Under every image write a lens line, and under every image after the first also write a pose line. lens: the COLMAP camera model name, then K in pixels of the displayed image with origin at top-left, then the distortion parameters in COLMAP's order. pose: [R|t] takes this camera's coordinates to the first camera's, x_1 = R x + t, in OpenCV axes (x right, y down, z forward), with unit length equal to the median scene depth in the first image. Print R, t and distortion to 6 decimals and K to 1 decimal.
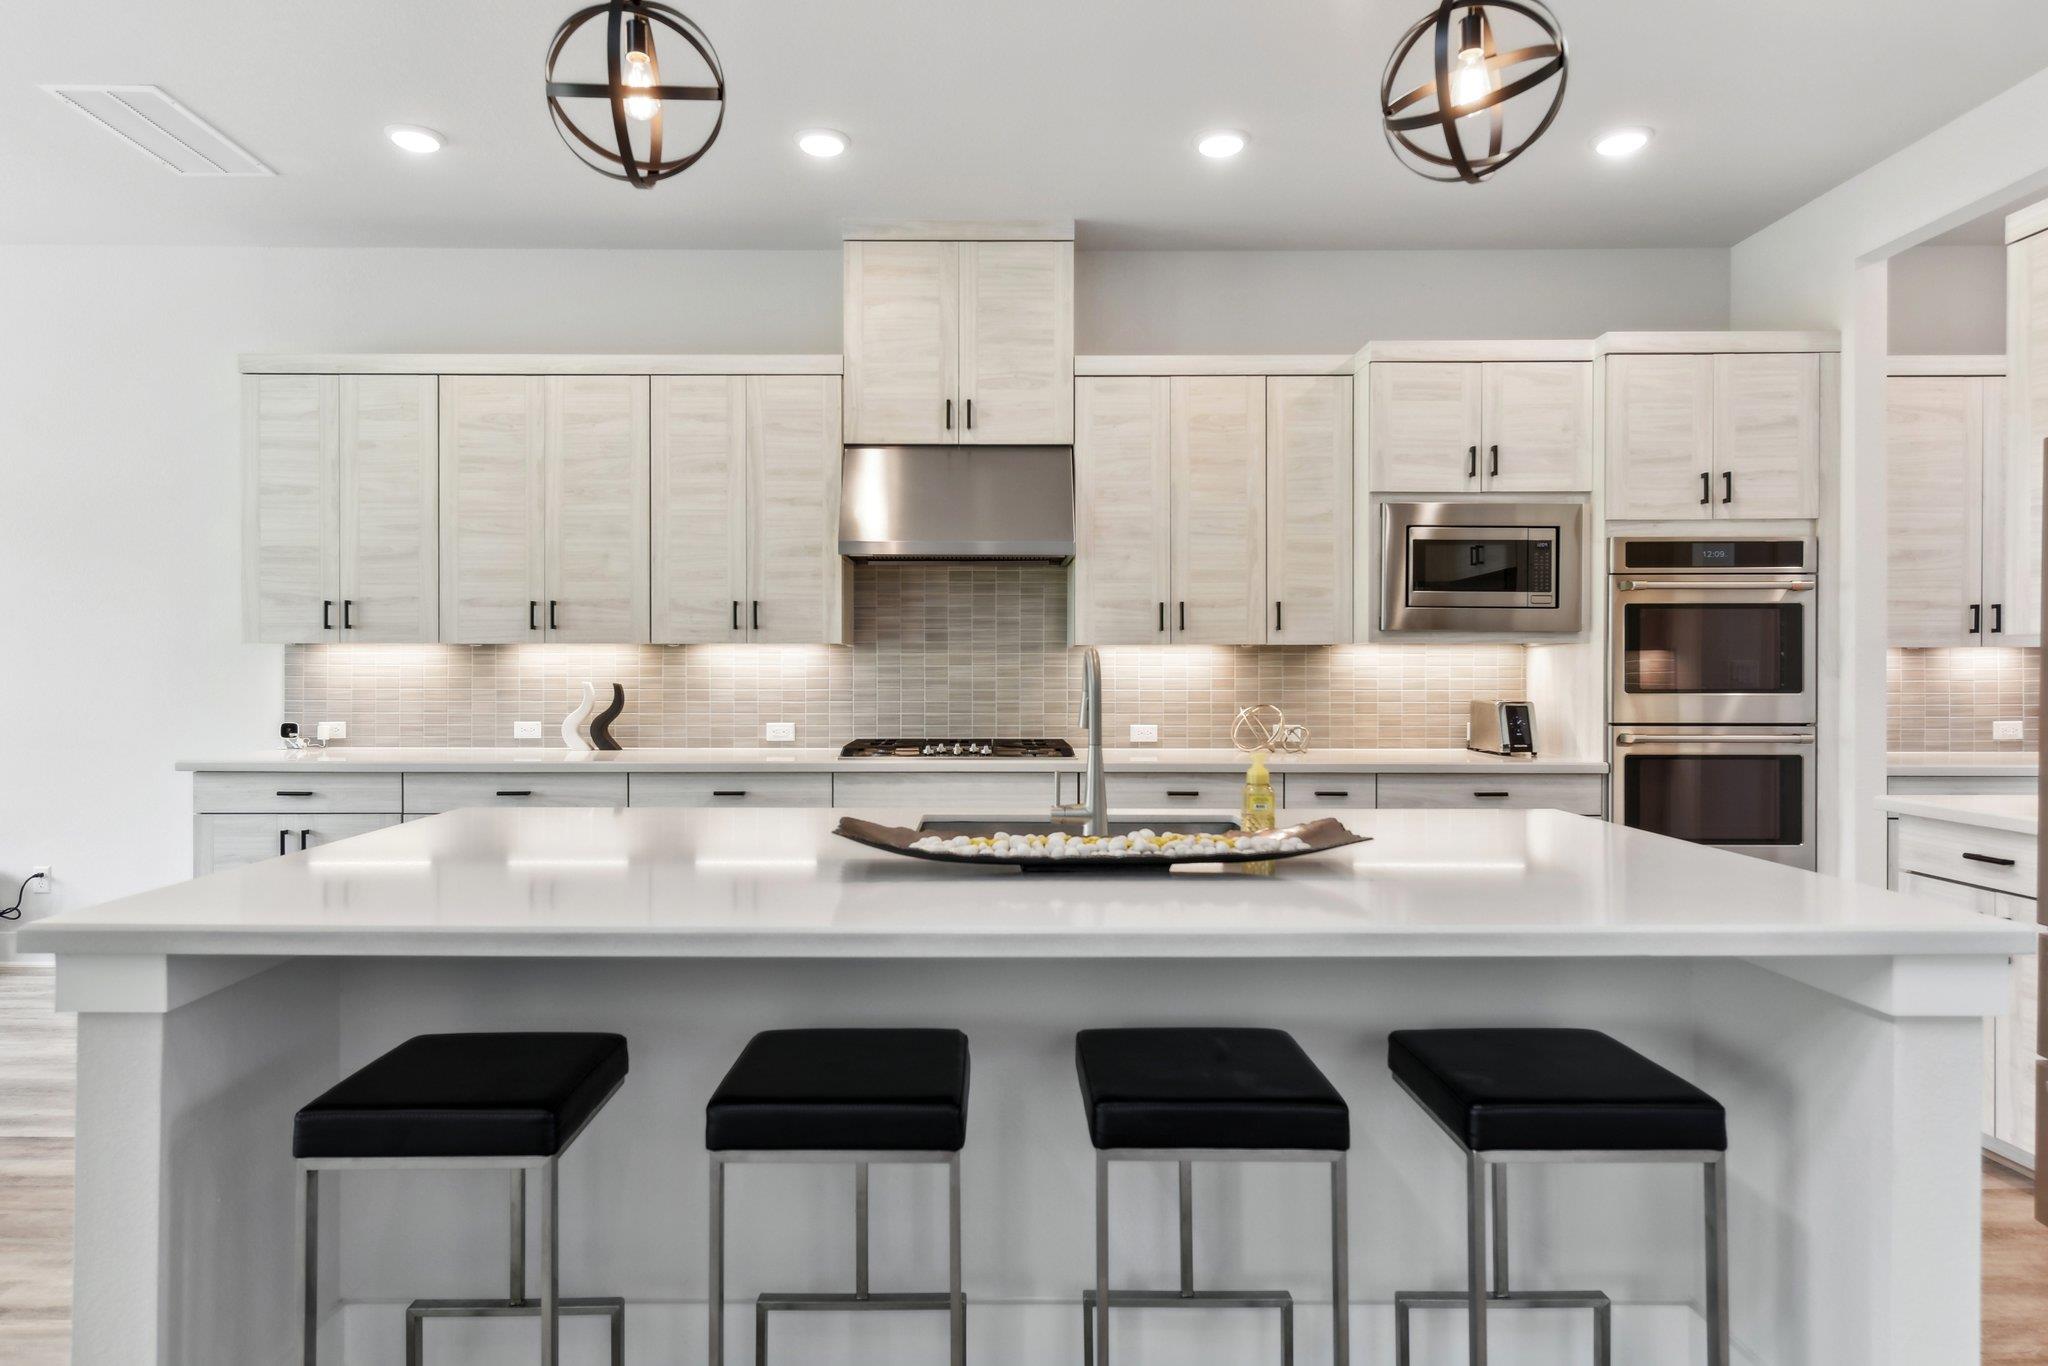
lens RADIAL K [[1168.0, 0, 1023.6], [0, 1168.0, 696.2], [0, 0, 1]] dist [-0.006748, -0.000561]
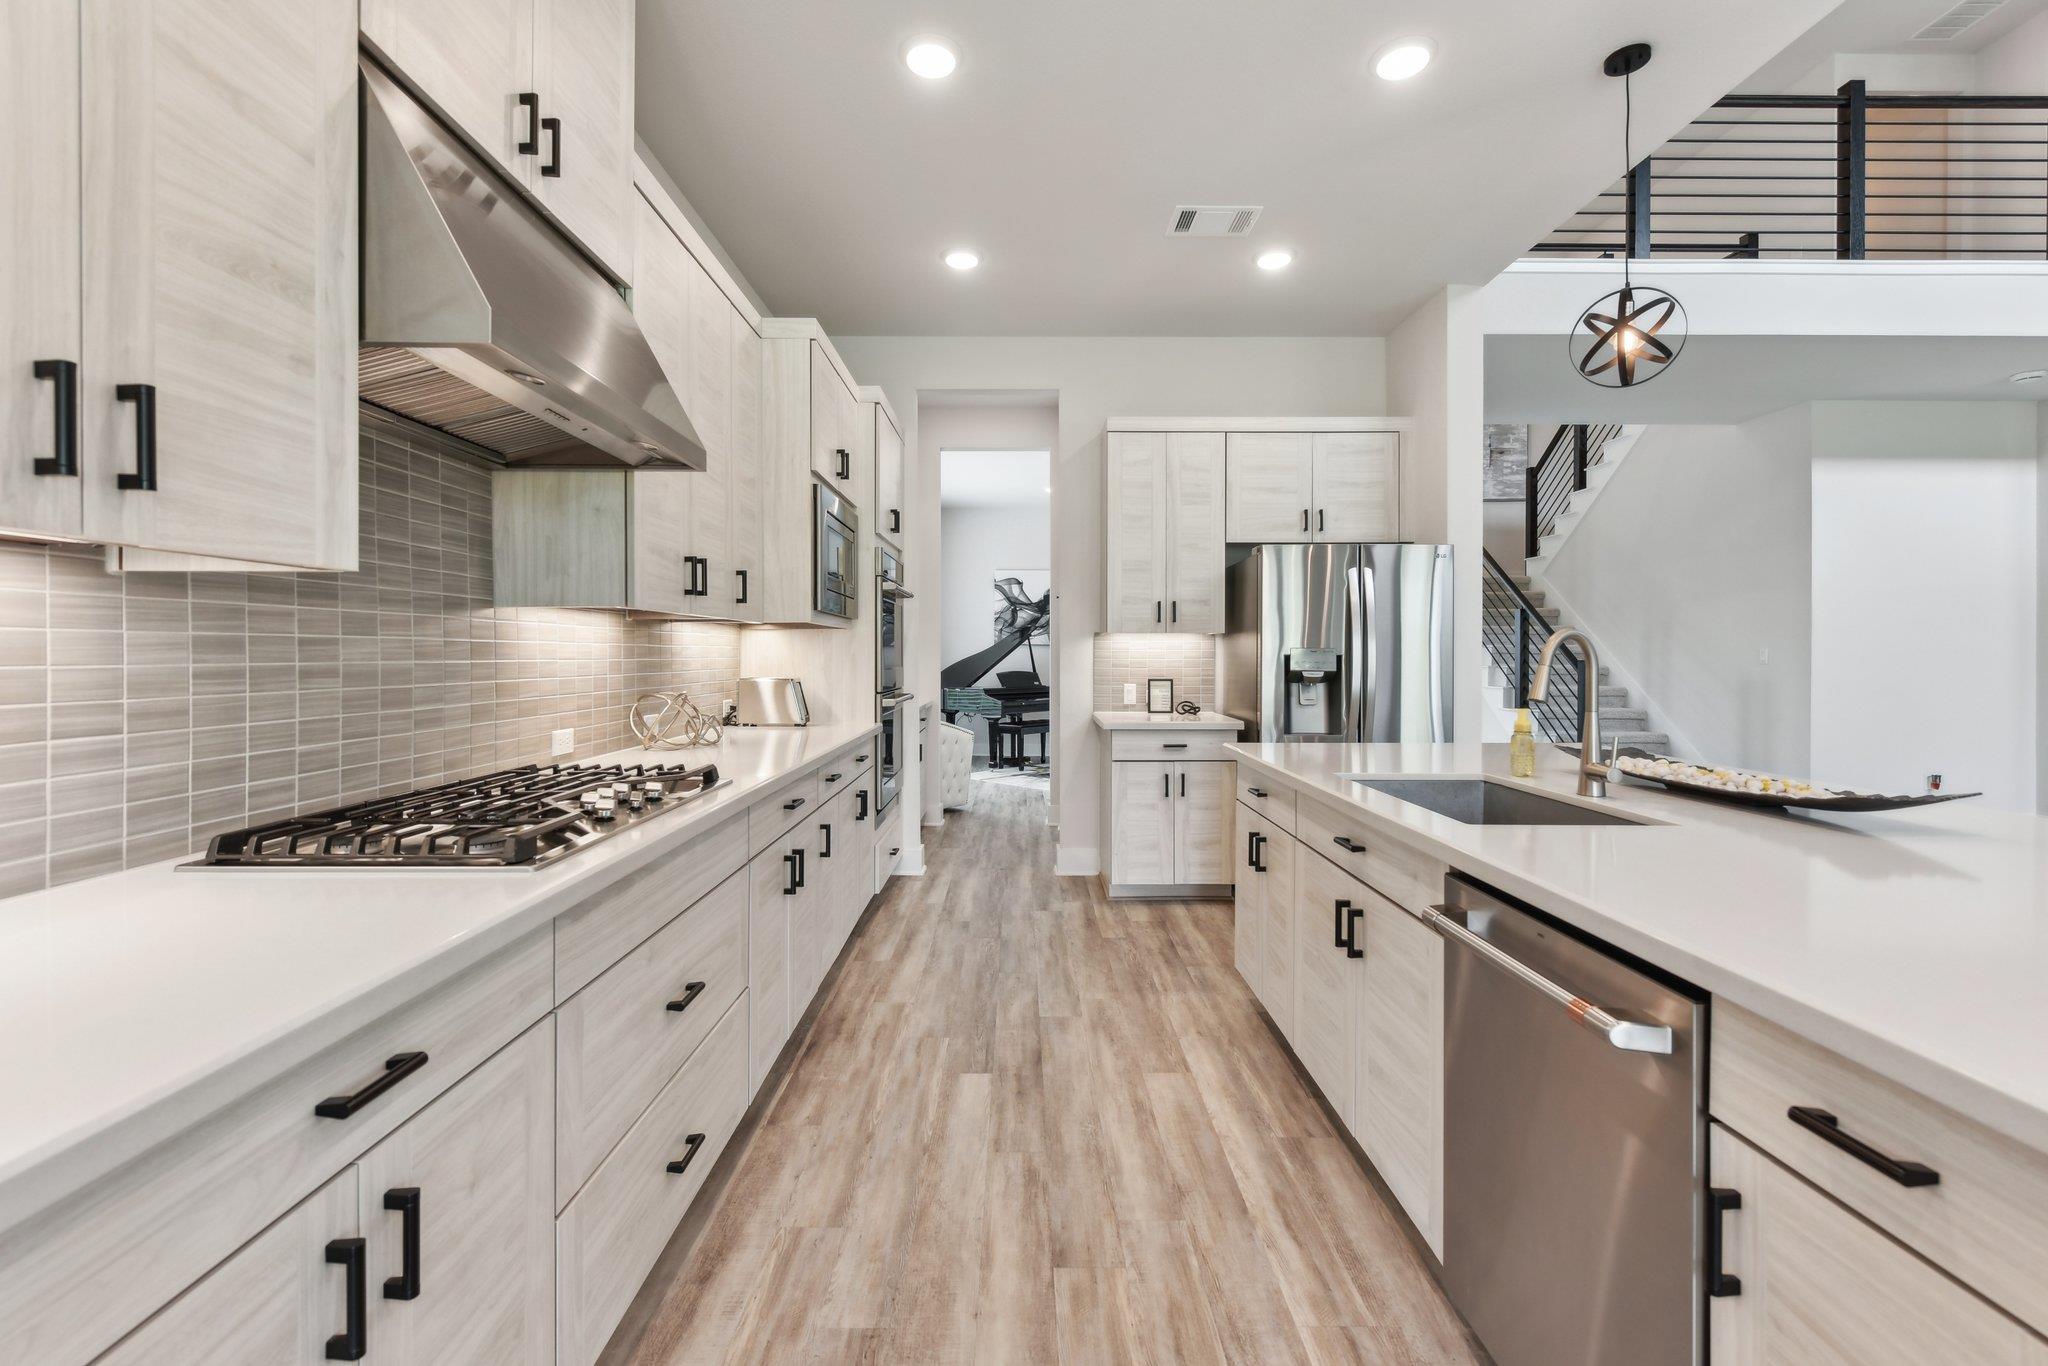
lens RADIAL K [[878.4, 0, 1018.7], [0, 878.4, 663.4], [0, 0, 1]] dist [0.001714, -0.000046]
pose [[-0.008106, -0.010889, 0.999908, -0.435073], [0.018723, 0.999764, 0.011039, -0.015310], [-0.999792, 0.018811, -0.007900, 0.794878]]
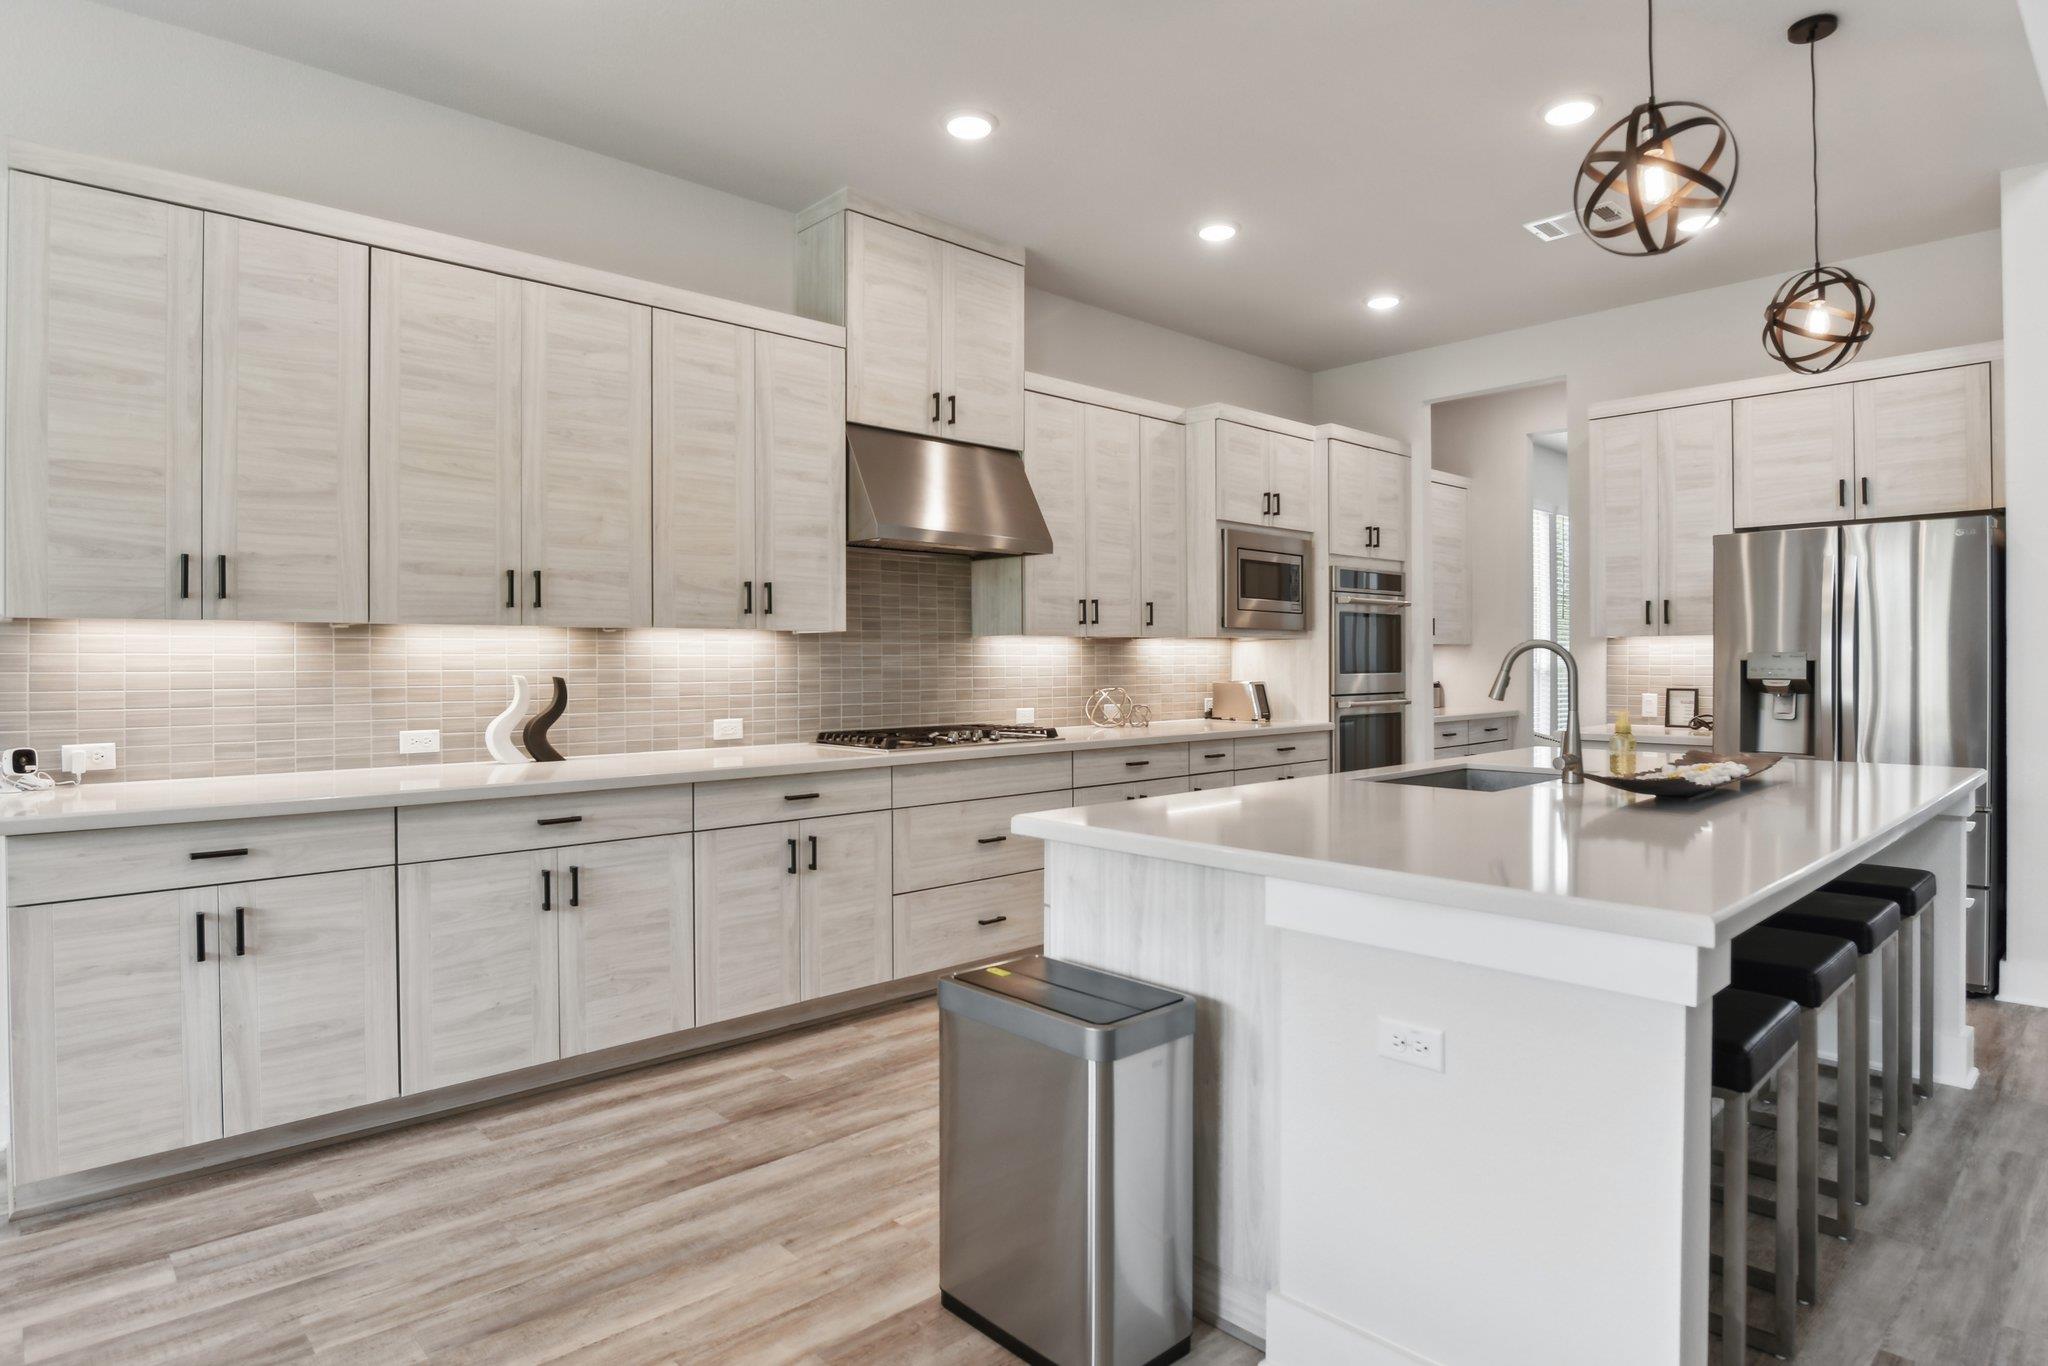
lens RADIAL K [[1117.8, 0, 1024.0], [0, 1117.8, 683.0], [0, 0, 1]] dist [-0.037591, -0.000508]
pose [[0.730746, -0.016656, 0.682446, -0.669323], [0.017746, 0.999828, 0.005401, -0.005590], [-0.682418, 0.008163, 0.730916, 0.240106]]
